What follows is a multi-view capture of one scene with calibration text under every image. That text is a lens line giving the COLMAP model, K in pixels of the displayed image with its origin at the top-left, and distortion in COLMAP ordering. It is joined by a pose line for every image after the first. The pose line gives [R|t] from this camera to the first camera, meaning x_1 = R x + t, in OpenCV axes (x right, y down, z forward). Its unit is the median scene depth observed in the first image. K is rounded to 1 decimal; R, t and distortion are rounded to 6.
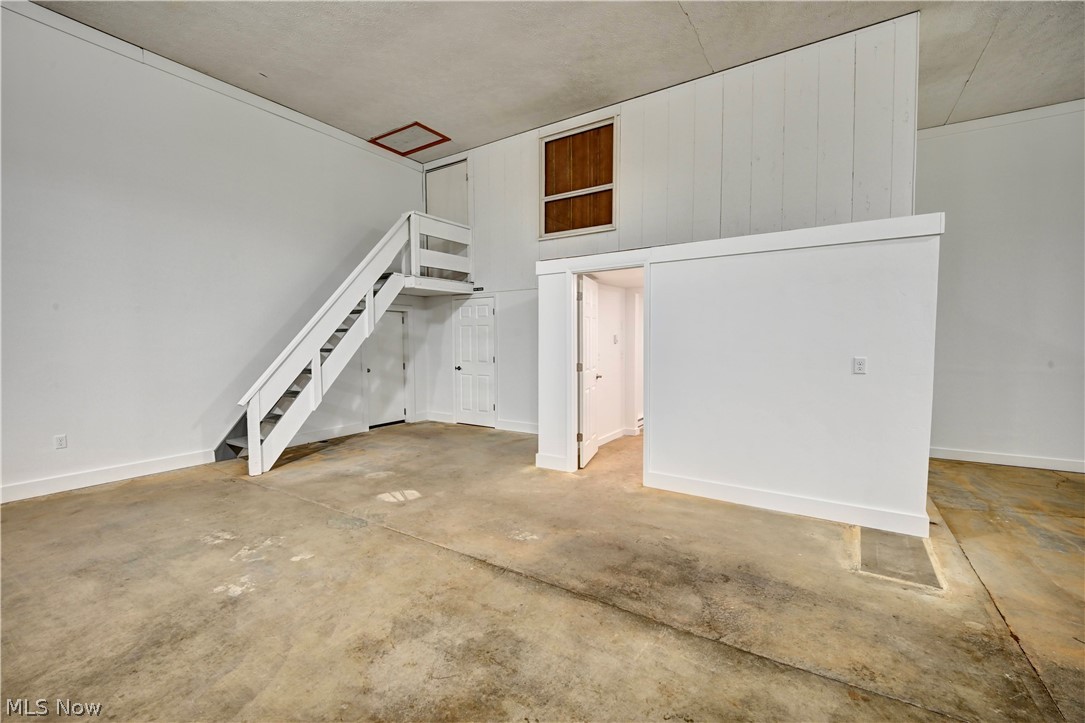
lens RADIAL K [[453.0, 0, 543.1], [0, 453.0, 365.6], [0, 0, 1]] dist [-0.004087, -0.000455]
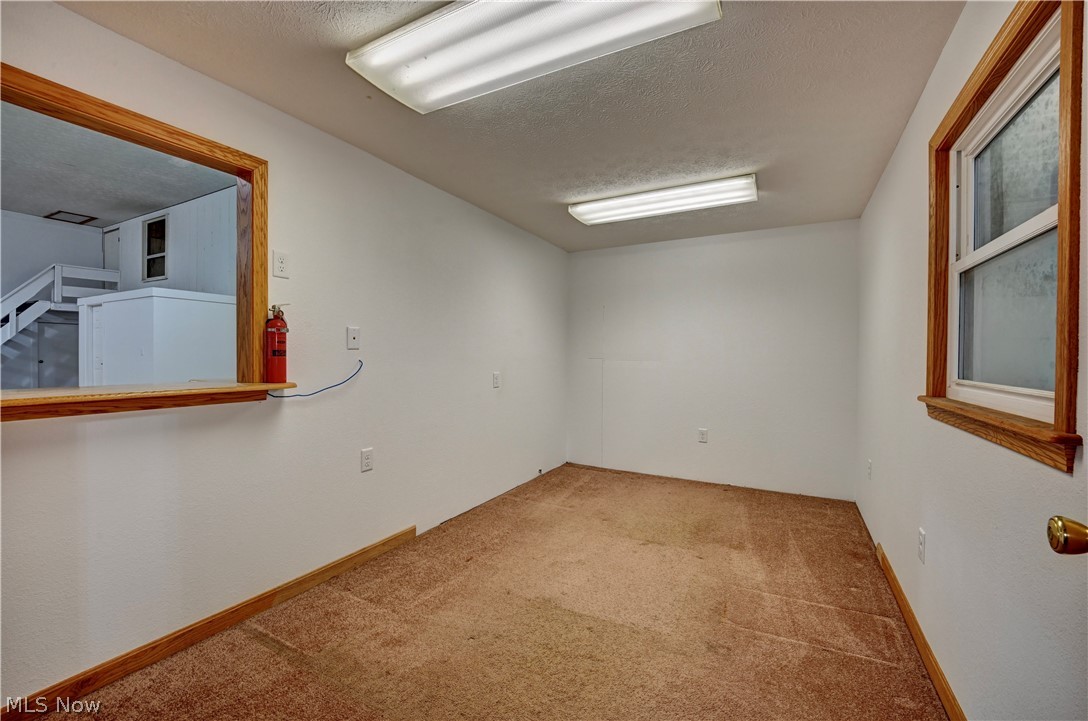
lens RADIAL K [[447.8, 0, 545.9], [0, 447.8, 352.2], [0, 0, 1]] dist [-0.000070, -0.000009]
pose [[0.996432, 0.007996, 0.084020, 1.335563], [-0.003317, 0.998443, -0.055675, 0.064936], [-0.084335, 0.055197, 0.994908, -0.739729]]
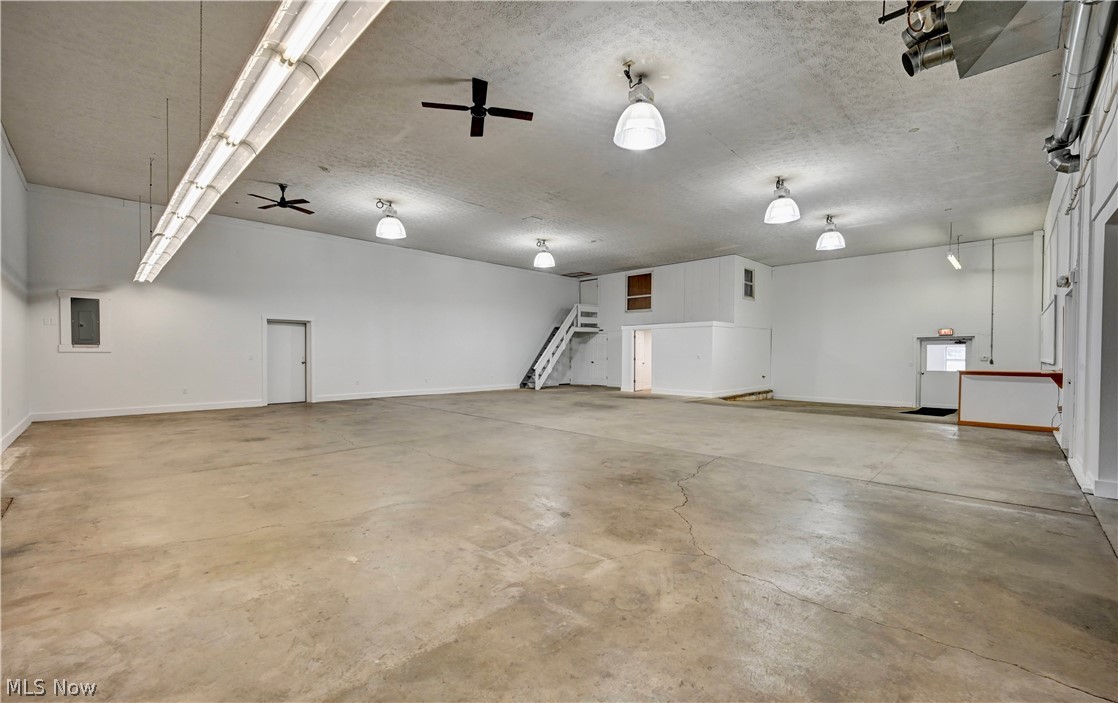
lens RADIAL K [[458.8, 0, 566.1], [0, 458.8, 354.7], [0, 0, 1]] dist [-0.000245, 0.000000]
pose [[0.981767, 0.006124, -0.189988, 0.165737], [-0.015870, 0.998632, -0.049819, 0.106787], [0.189423, 0.051926, 0.980522, -1.695687]]
